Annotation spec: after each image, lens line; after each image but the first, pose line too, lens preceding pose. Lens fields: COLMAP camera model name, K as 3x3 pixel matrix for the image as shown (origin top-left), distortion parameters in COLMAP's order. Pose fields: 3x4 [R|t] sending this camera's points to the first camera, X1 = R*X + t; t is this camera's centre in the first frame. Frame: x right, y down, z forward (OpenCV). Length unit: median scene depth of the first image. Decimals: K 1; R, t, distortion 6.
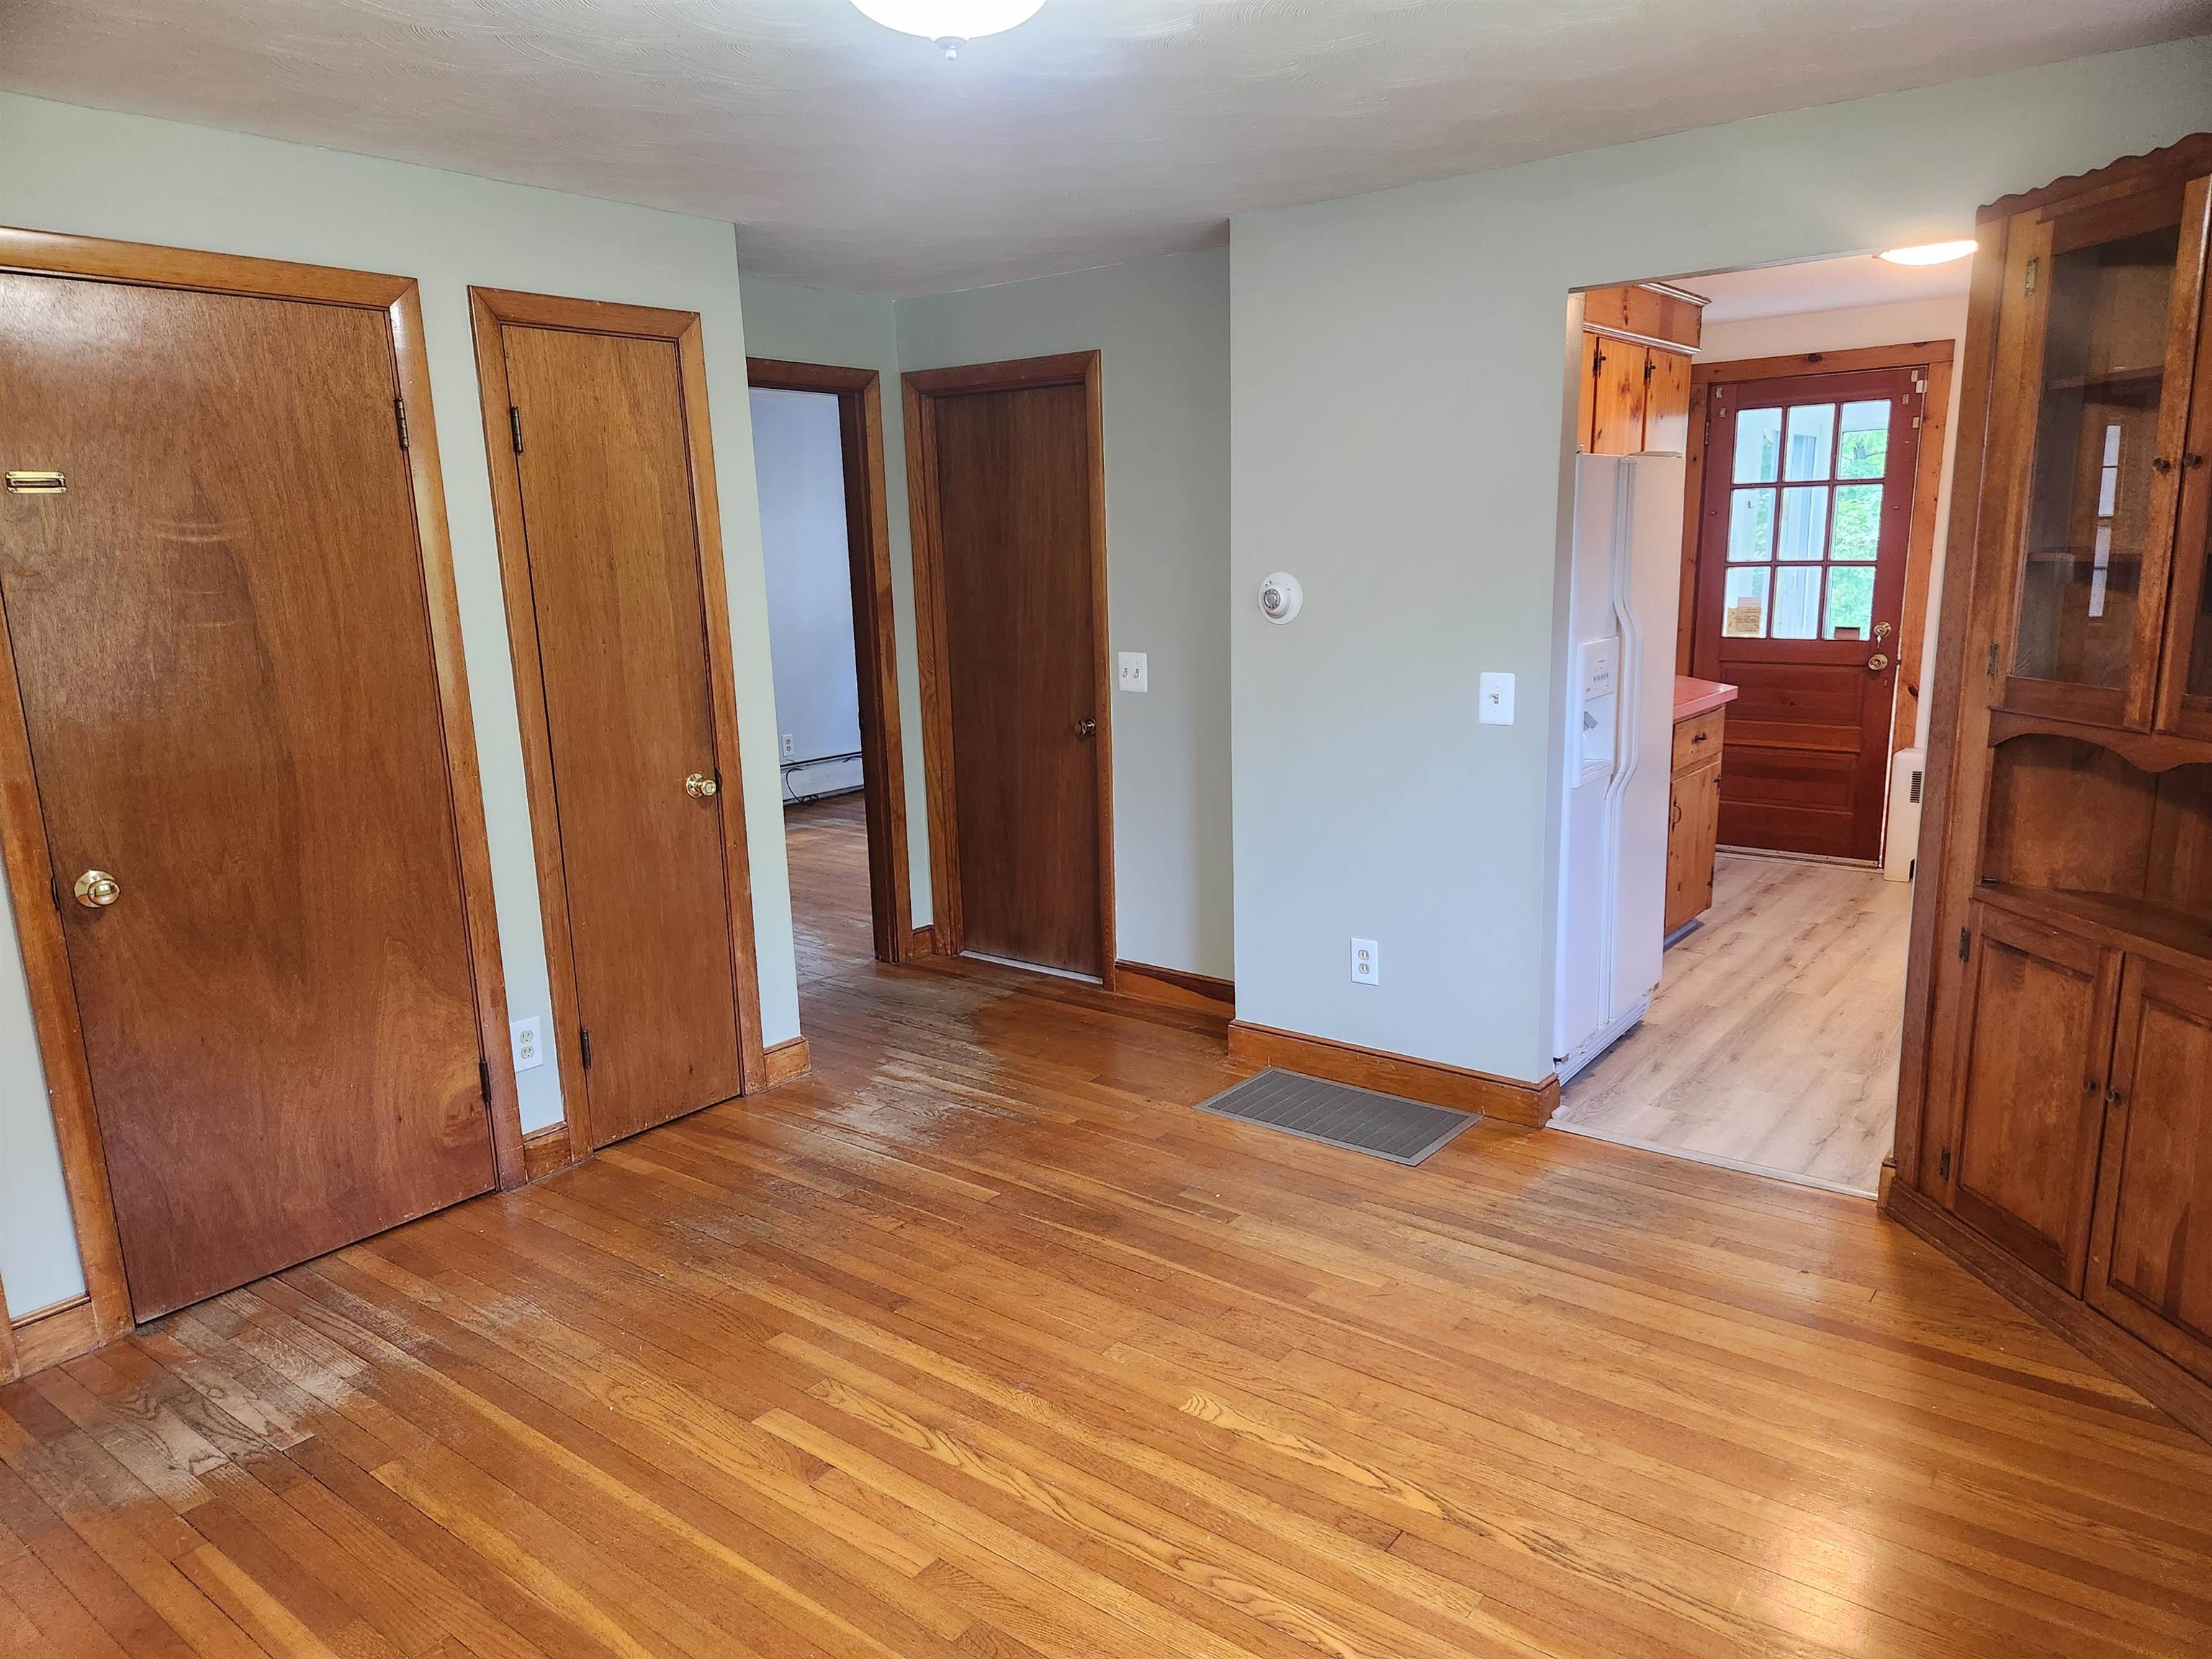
lens RADIAL K [[1473.3, 0, 1119.3], [0, 1473.3, 834.7], [0, 0, 1]] dist [0.085725, -0.075378]
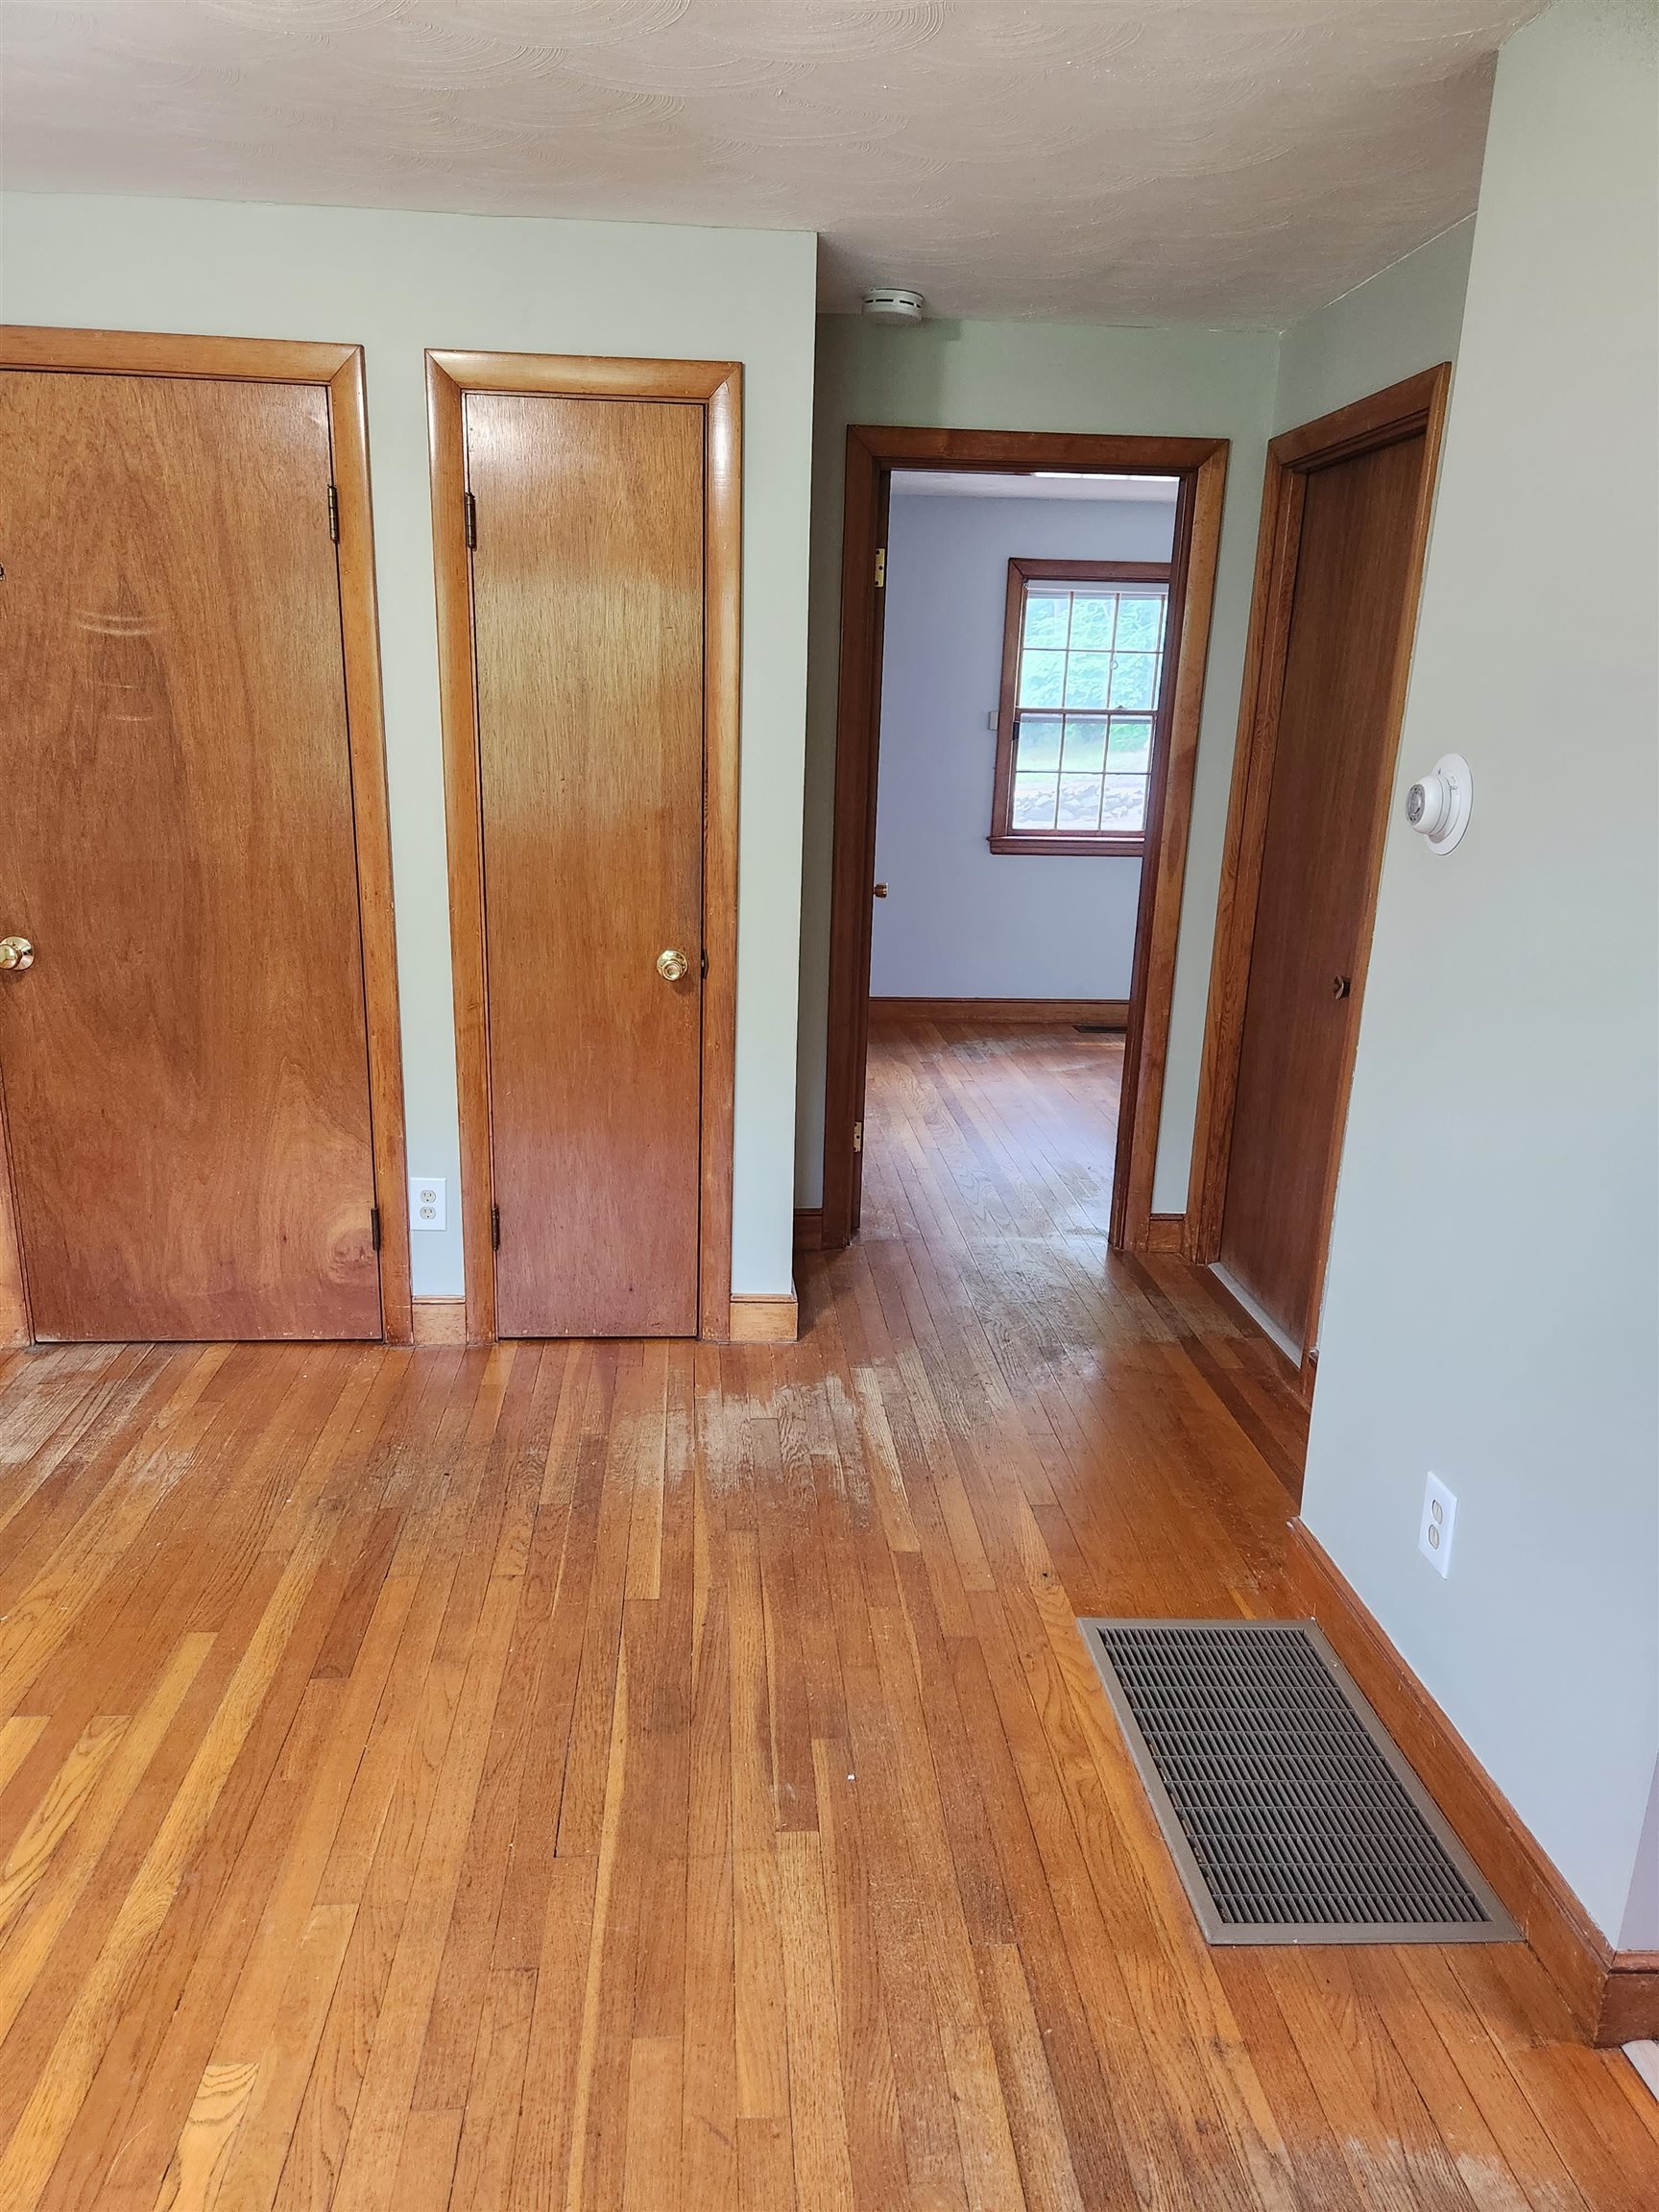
lens RADIAL K [[1473.3, 0, 830.0], [0, 1473.3, 1099.7], [0, 0, 1]] dist [0.085725, -0.075378]
pose [[0.659102, 0.237853, -0.713450, 0.449530], [-0.190786, 0.970517, 0.147303, -0.116589], [0.727452, 0.039028, 0.685048, 0.594670]]
